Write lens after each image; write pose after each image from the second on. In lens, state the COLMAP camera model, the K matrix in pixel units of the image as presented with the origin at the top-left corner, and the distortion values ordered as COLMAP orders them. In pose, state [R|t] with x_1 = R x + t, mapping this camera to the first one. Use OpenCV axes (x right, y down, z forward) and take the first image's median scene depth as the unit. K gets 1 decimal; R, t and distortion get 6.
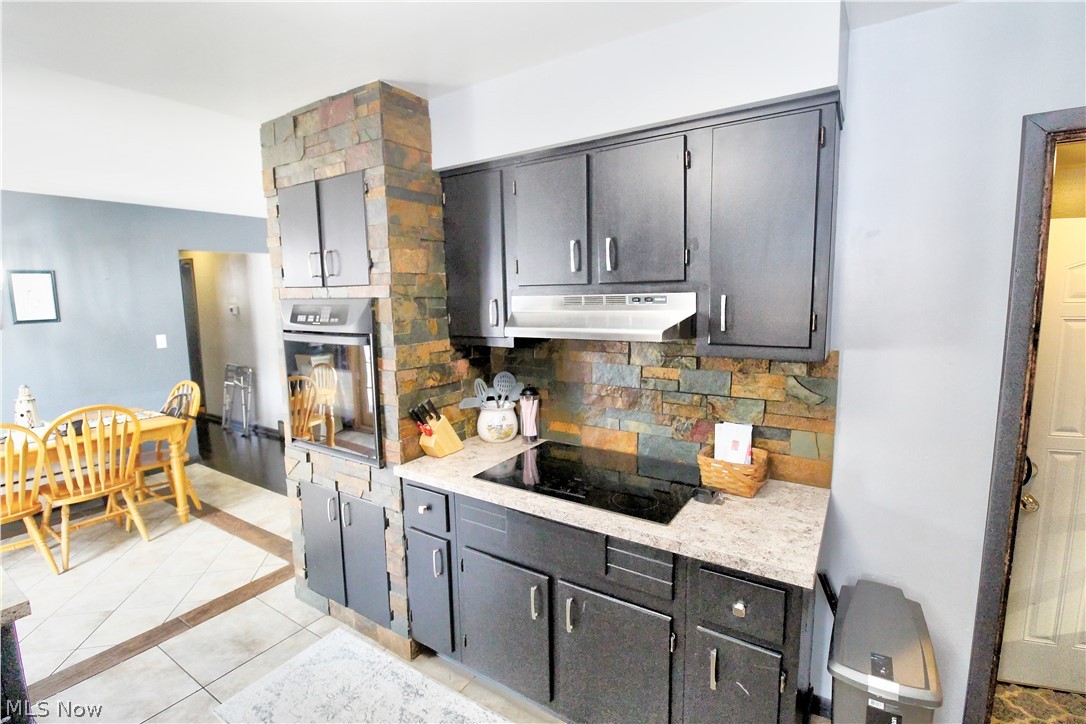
lens RADIAL K [[497.4, 0, 543.2], [0, 497.4, 357.0], [0, 0, 1]] dist [-0.000789, -0.013642]
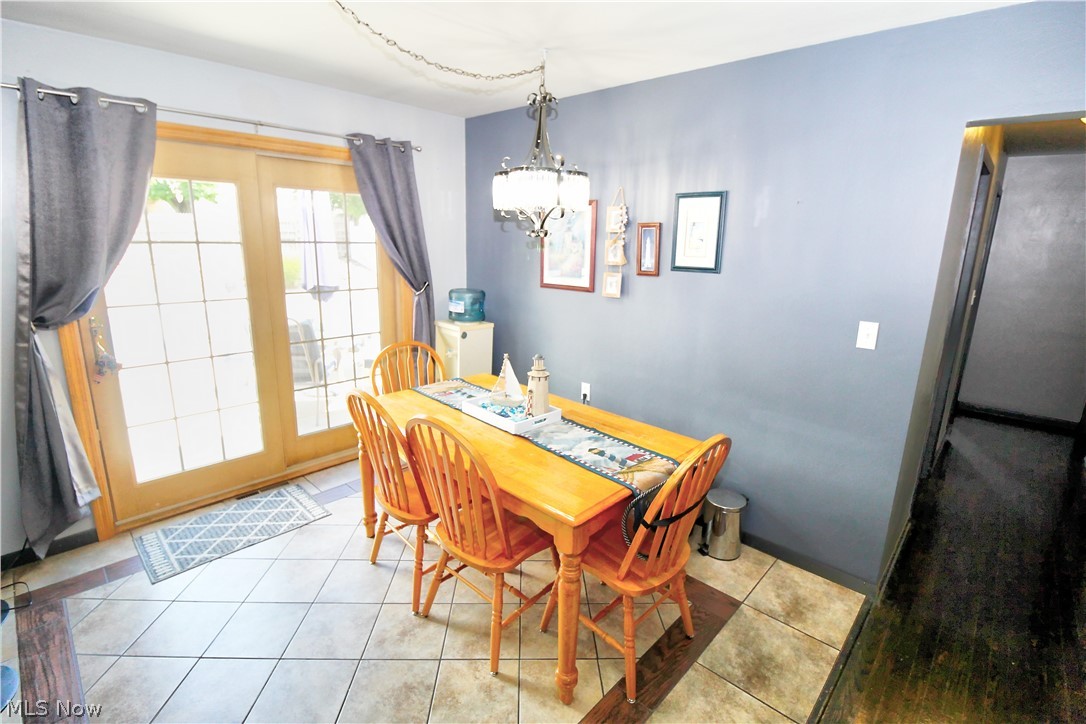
lens RADIAL K [[497.4, 0, 543.4], [0, 497.4, 353.9], [0, 0, 1]] dist [-0.000789, -0.013642]
pose [[-0.174384, 0.232791, -0.956765, -0.302978], [-0.147564, 0.954502, 0.259136, -0.108836], [0.973558, 0.186374, -0.132099, 0.901308]]
